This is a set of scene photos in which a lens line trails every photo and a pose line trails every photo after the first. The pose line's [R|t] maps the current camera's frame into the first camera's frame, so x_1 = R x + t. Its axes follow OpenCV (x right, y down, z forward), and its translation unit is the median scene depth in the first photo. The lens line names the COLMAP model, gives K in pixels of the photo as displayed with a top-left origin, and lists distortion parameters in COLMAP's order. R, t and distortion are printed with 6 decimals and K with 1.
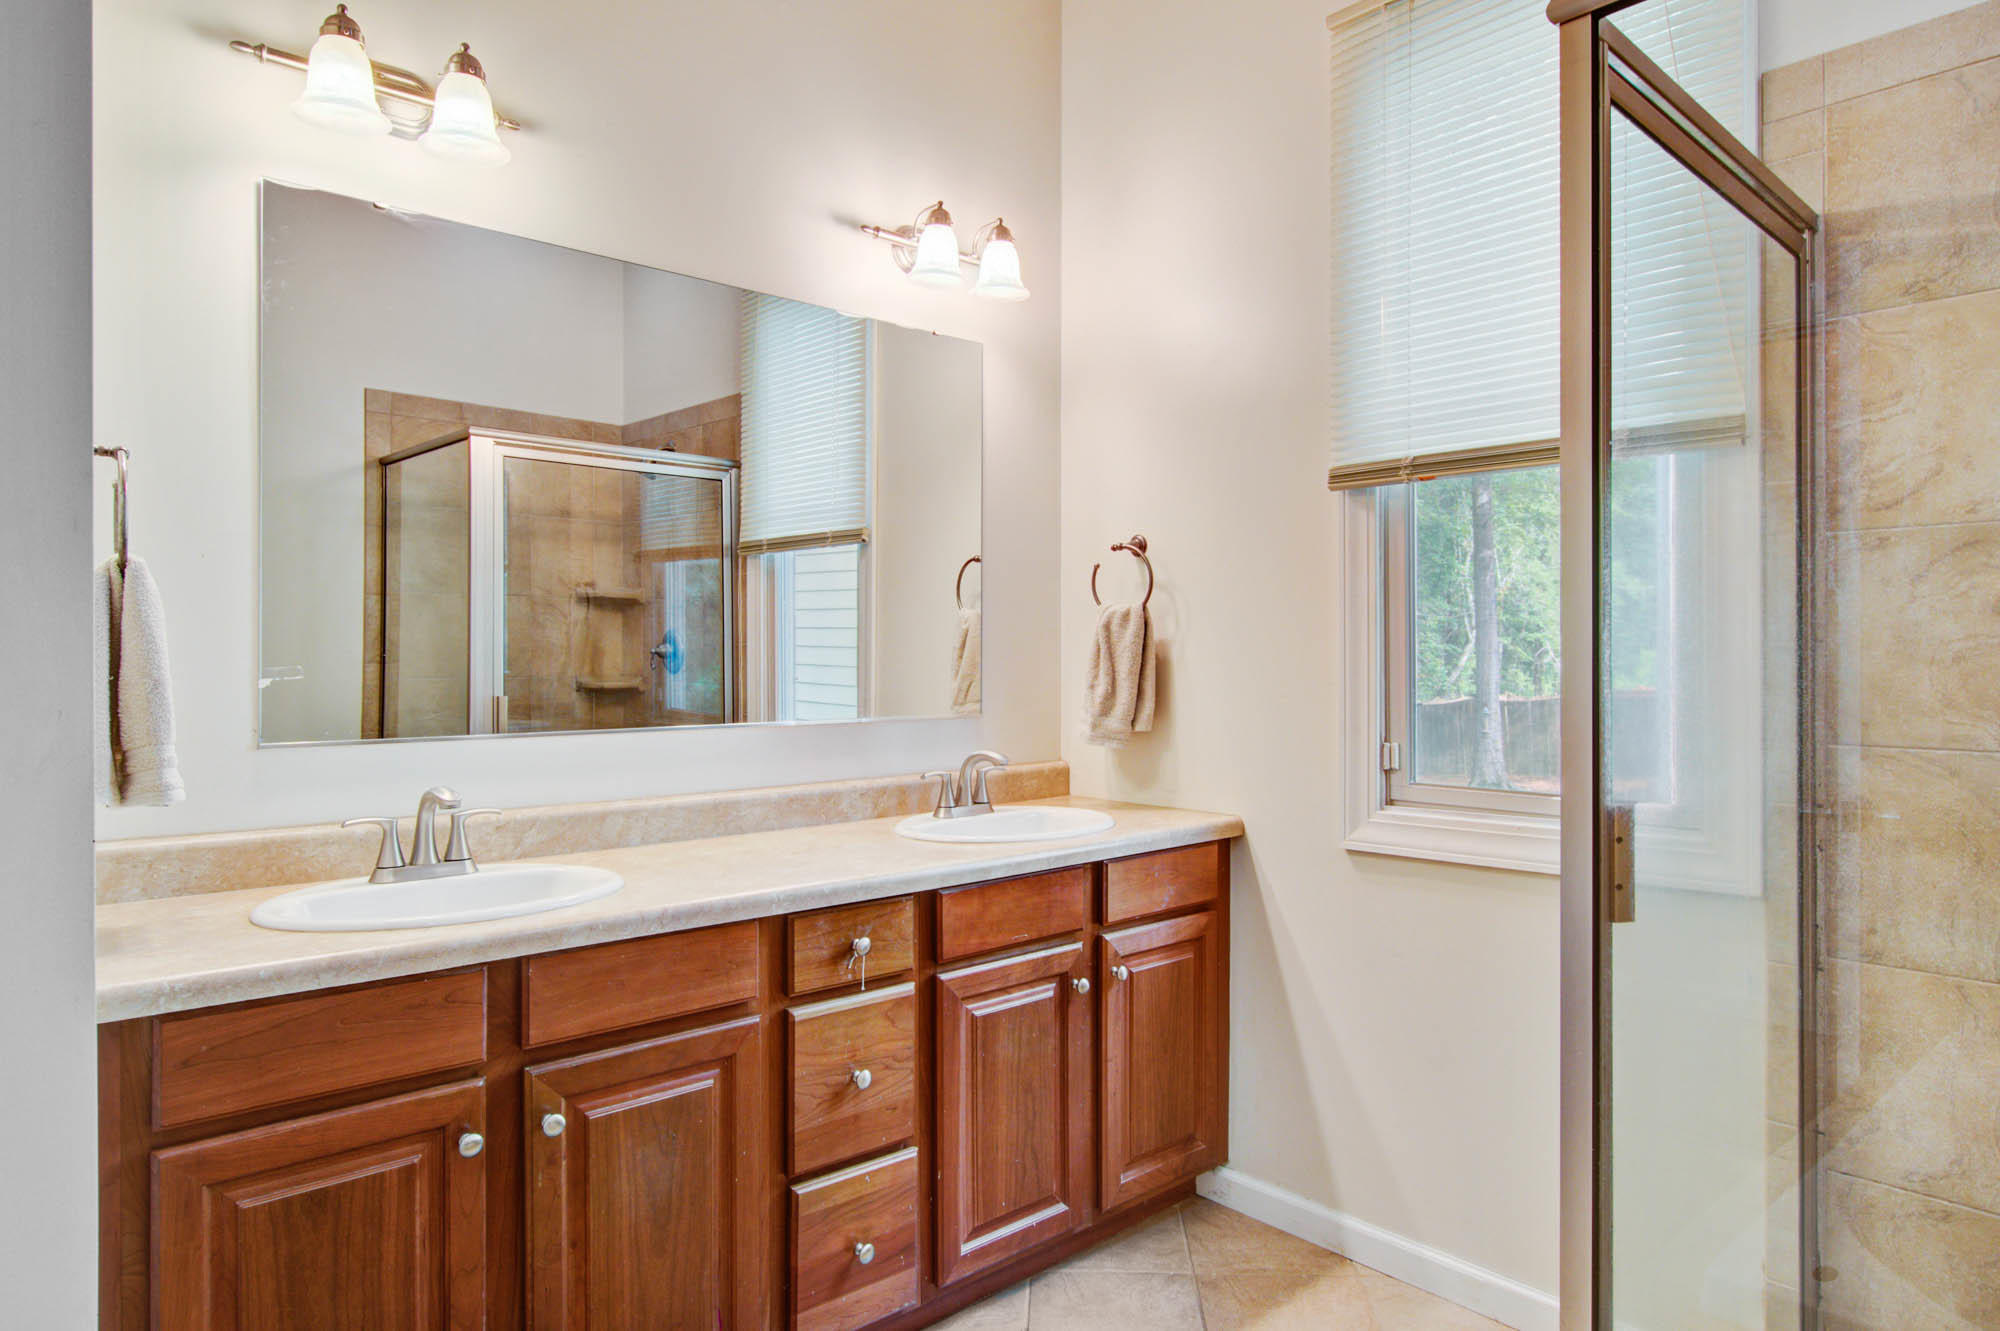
lens RADIAL K [[1195.5, 0, 990.6], [0, 1195.5, 660.6], [0, 0, 1]] dist [0.000021, 0.000097]
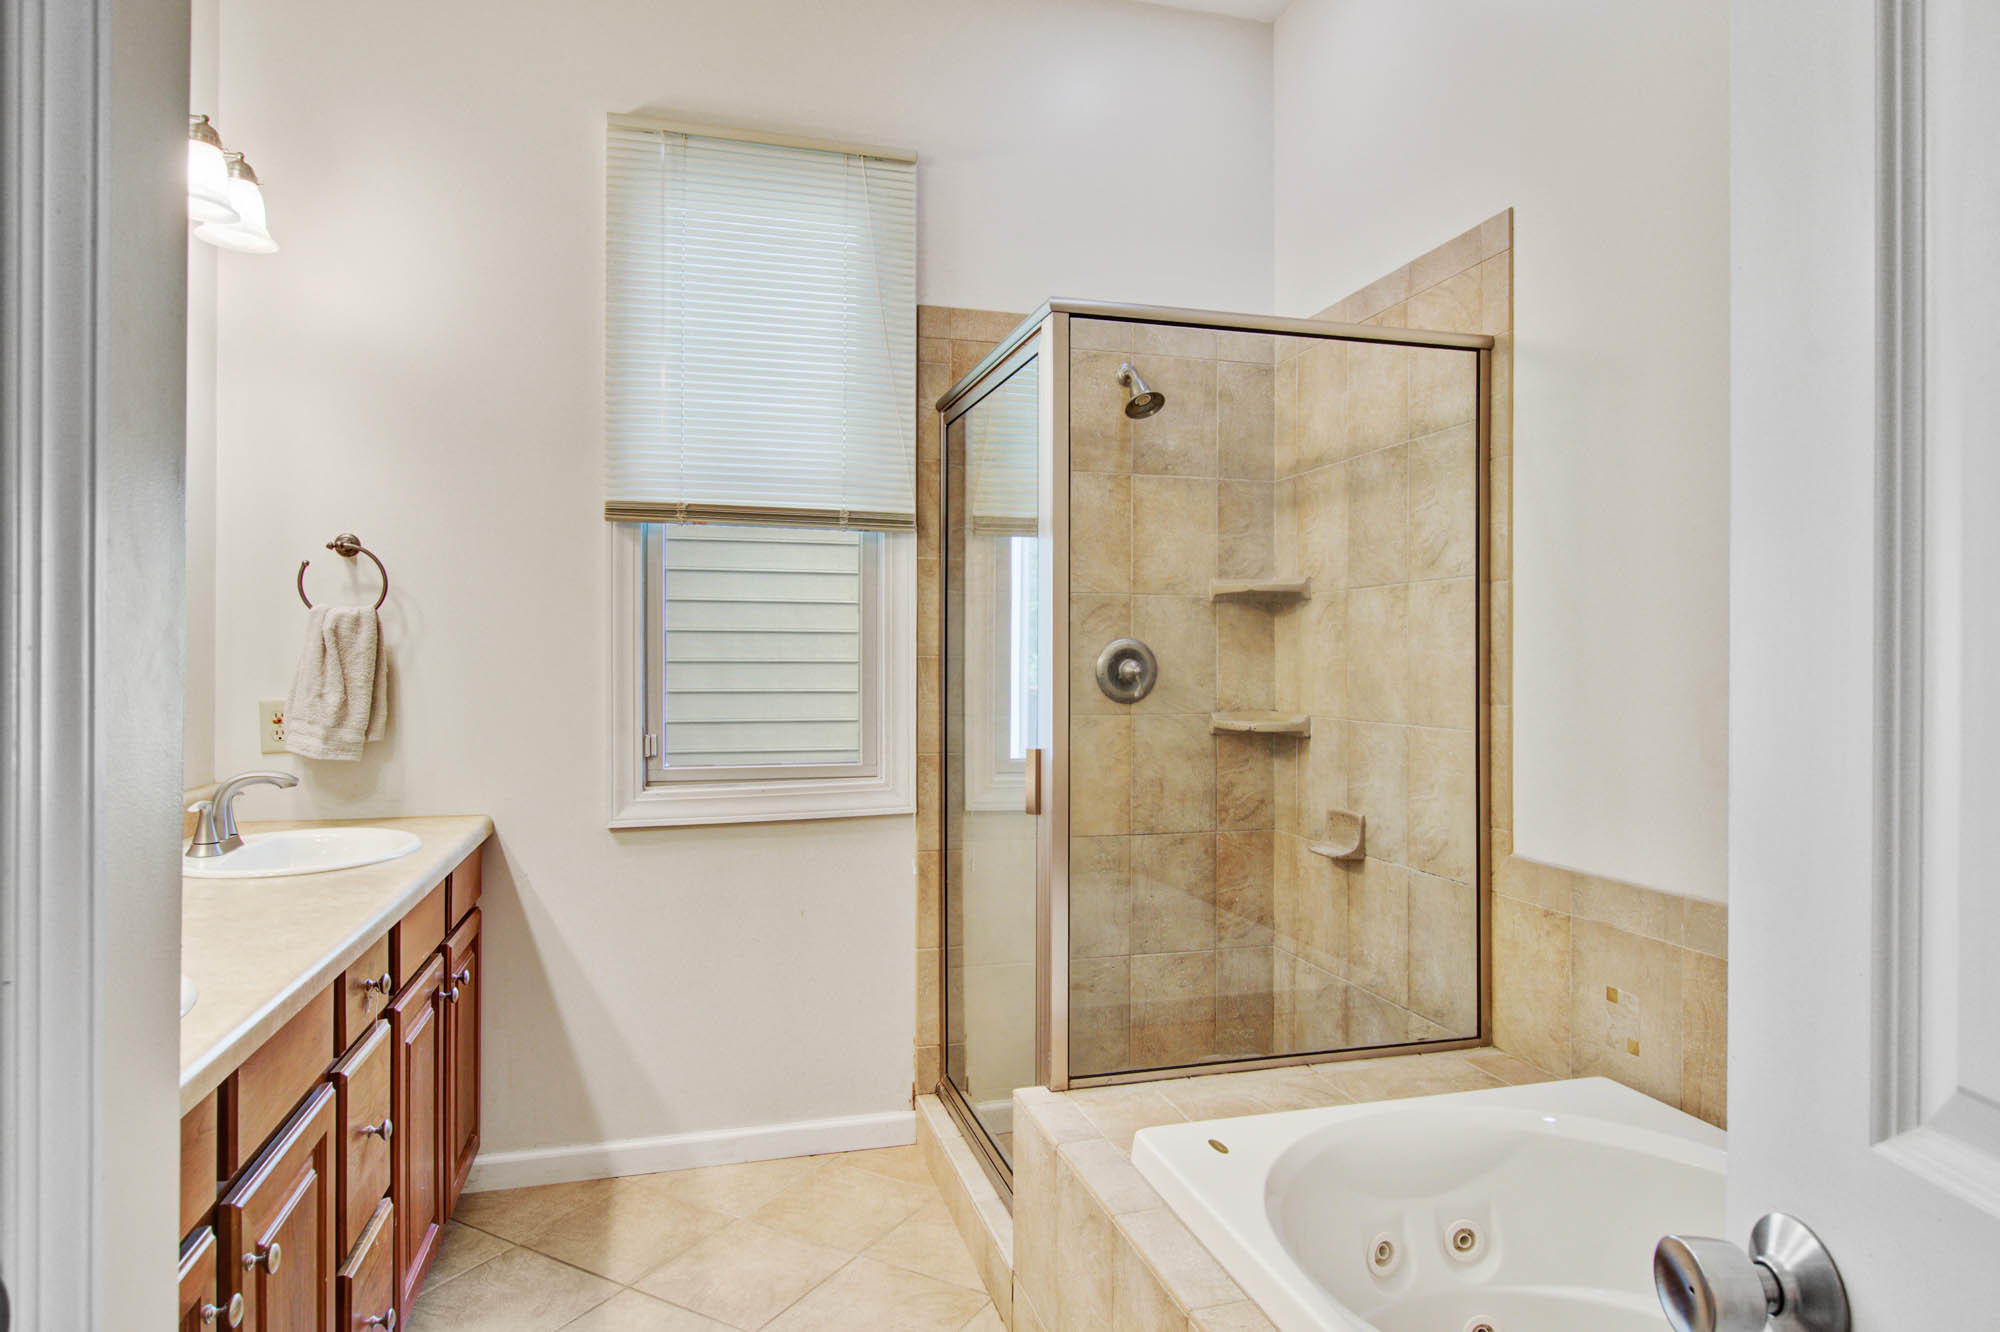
lens RADIAL K [[1195.5, 0, 994.5], [0, 1195.5, 663.2], [0, 0, 1]] dist [0.000021, 0.000097]
pose [[0.430018, -0.001192, 0.902820, -0.598254], [0.000400, 0.999999, 0.001130, -0.004965], [-0.902820, -0.000125, 0.430018, 0.159999]]
